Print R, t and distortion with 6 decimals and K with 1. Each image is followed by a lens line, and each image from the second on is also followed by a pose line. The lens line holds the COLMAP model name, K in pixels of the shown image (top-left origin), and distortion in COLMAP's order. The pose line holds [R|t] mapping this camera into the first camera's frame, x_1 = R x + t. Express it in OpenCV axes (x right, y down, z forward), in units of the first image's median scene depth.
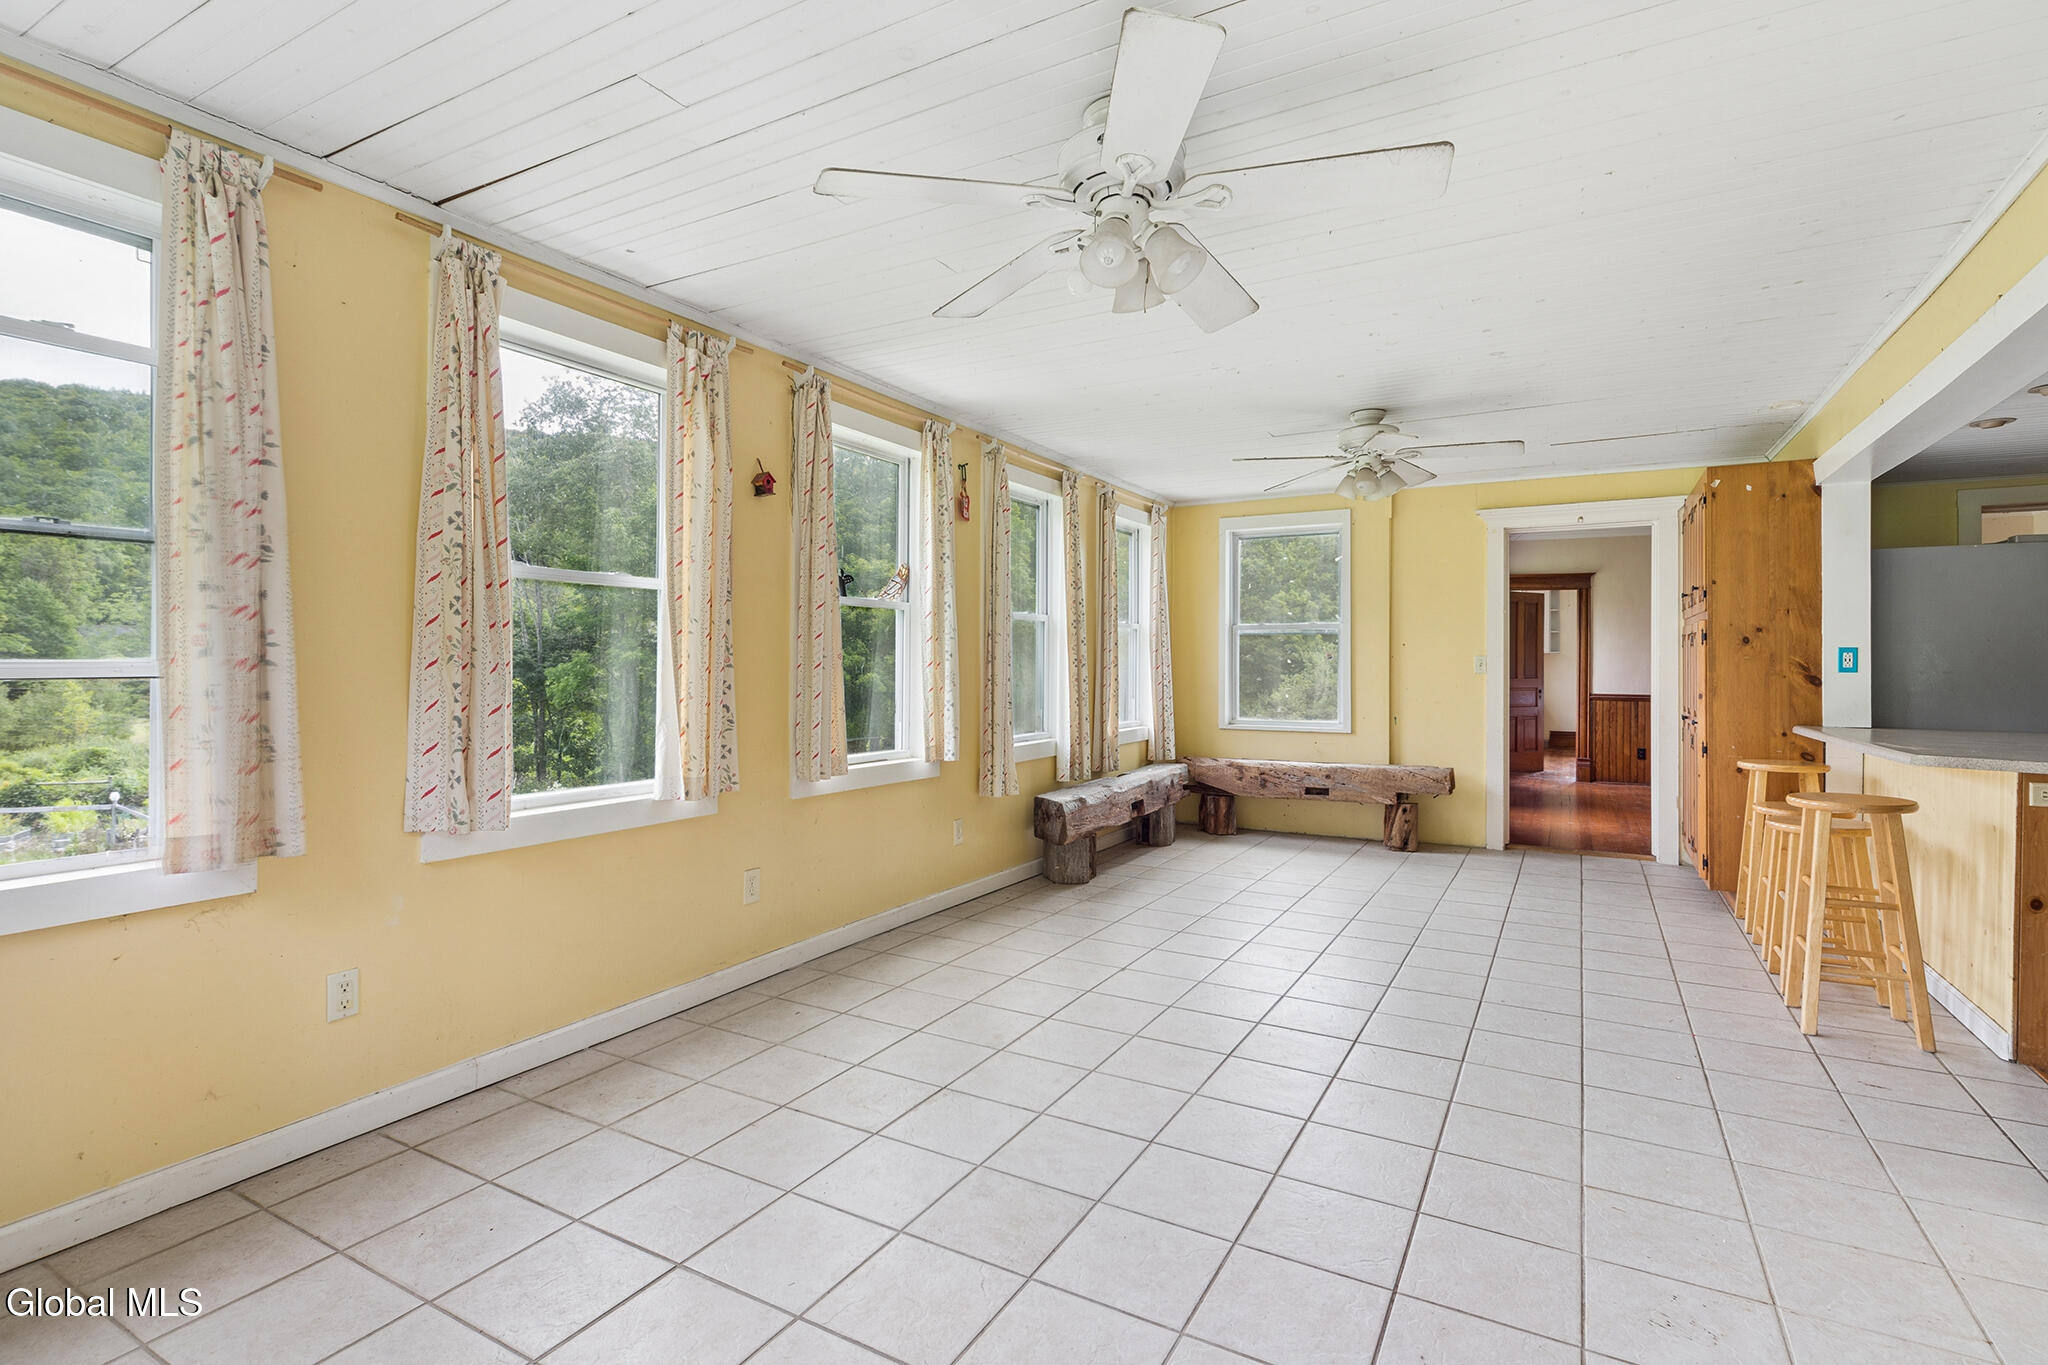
lens RADIAL K [[959.9, 0, 1024.0], [0, 959.9, 682.5], [0, 0, 1]] dist [-0.003717, -0.000305]
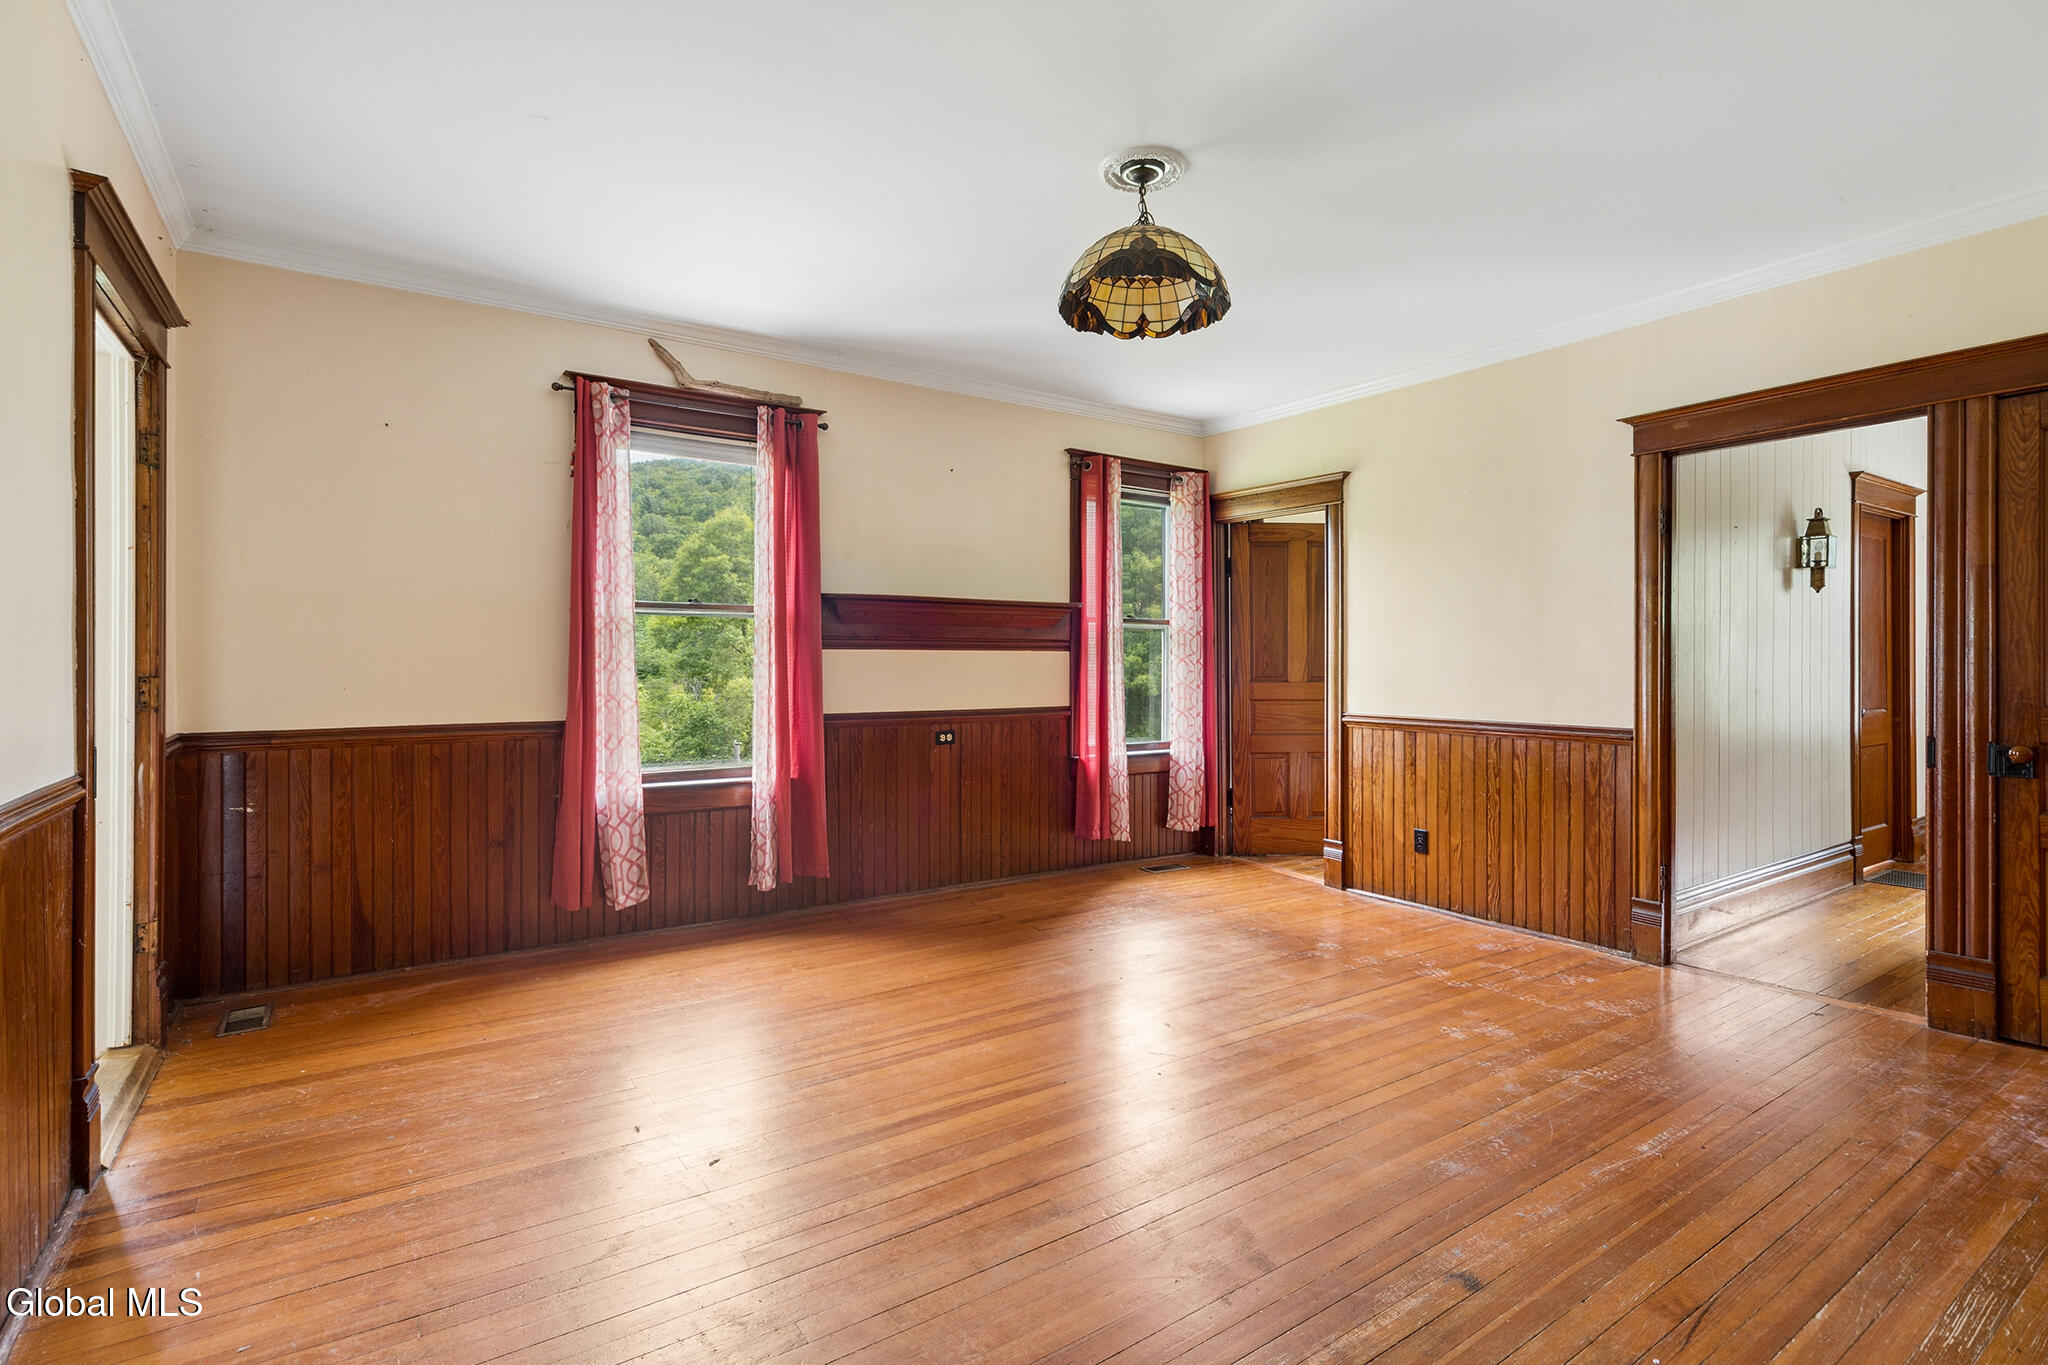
lens RADIAL K [[959.9, 0, 1024.0], [0, 959.9, 682.5], [0, 0, 1]] dist [-0.003717, -0.000305]
pose [[0.898730, 0.002601, -0.438494, 0.660906], [-0.003245, 0.999994, -0.000718, -0.003909], [0.438490, 0.002068, 0.898734, 0.472689]]
